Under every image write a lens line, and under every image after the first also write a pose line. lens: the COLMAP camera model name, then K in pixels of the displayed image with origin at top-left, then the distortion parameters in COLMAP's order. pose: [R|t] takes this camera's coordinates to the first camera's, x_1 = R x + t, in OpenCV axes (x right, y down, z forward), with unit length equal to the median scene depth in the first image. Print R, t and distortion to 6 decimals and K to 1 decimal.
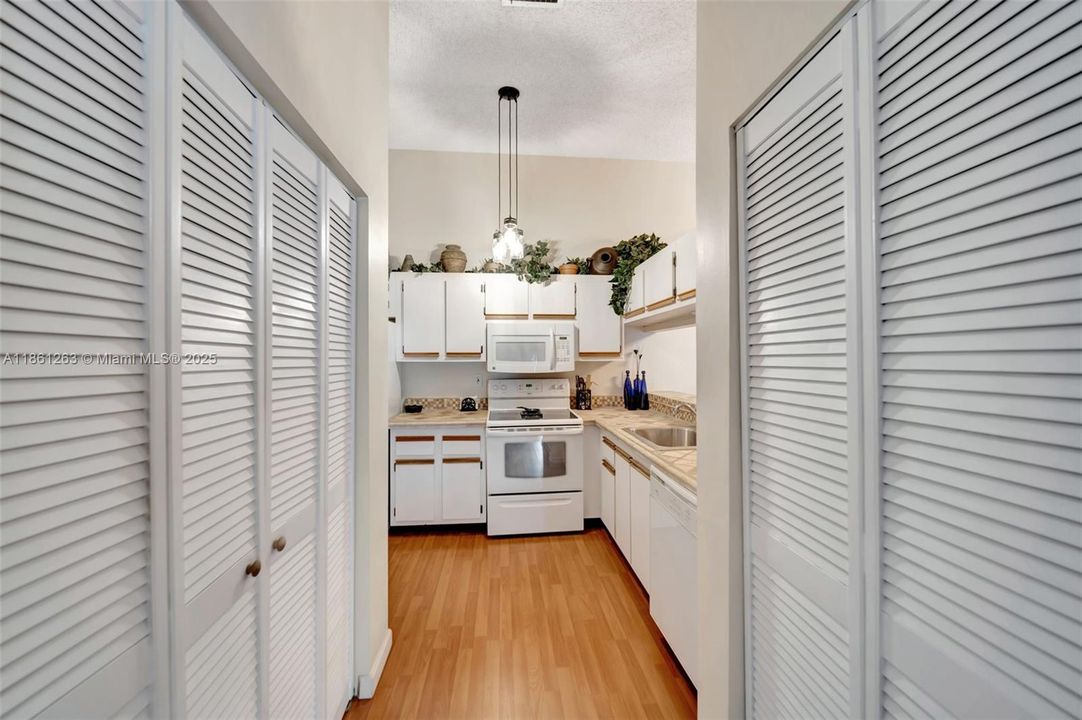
lens RADIAL K [[383.9, 0, 531.1], [0, 383.9, 361.5], [0, 0, 1]] dist [-0.005336, -0.000397]
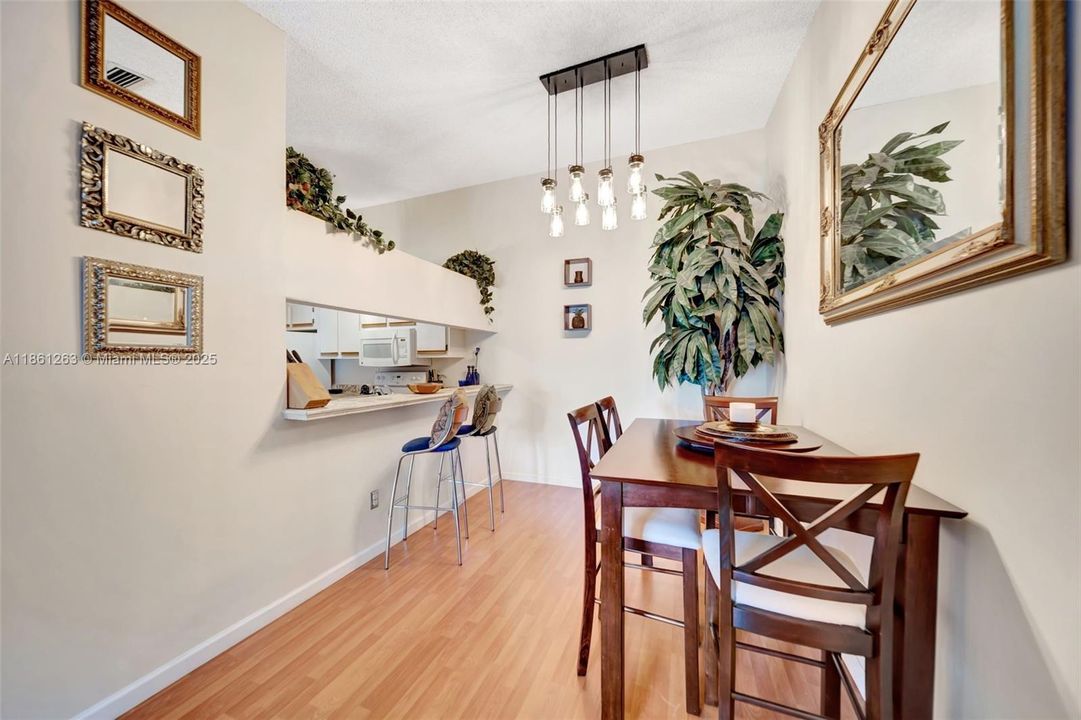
lens RADIAL K [[383.6, 0, 535.9], [0, 383.6, 361.2], [0, 0, 1]] dist [-0.005336, -0.000397]
pose [[0.899218, -0.000850, -0.437501, 1.049262], [-0.000449, 0.999996, -0.002866, 0.014080], [0.437501, 0.002773, 0.899214, 0.031334]]
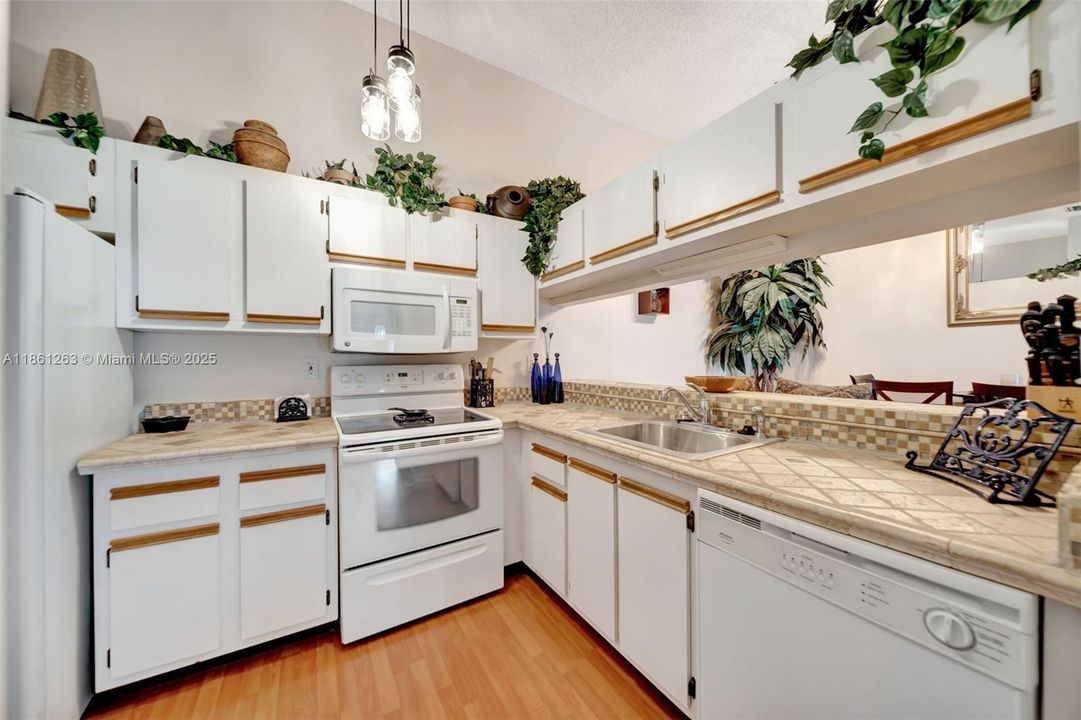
lens RADIAL K [[383.6, 0, 540.9], [0, 383.6, 360.7], [0, 0, 1]] dist [-0.005336, -0.000397]
pose [[0.895661, -0.003167, 0.444725, -0.089778], [0.004800, 0.999985, -0.002546, 0.044412], [-0.444711, 0.004415, 0.895663, 0.338786]]
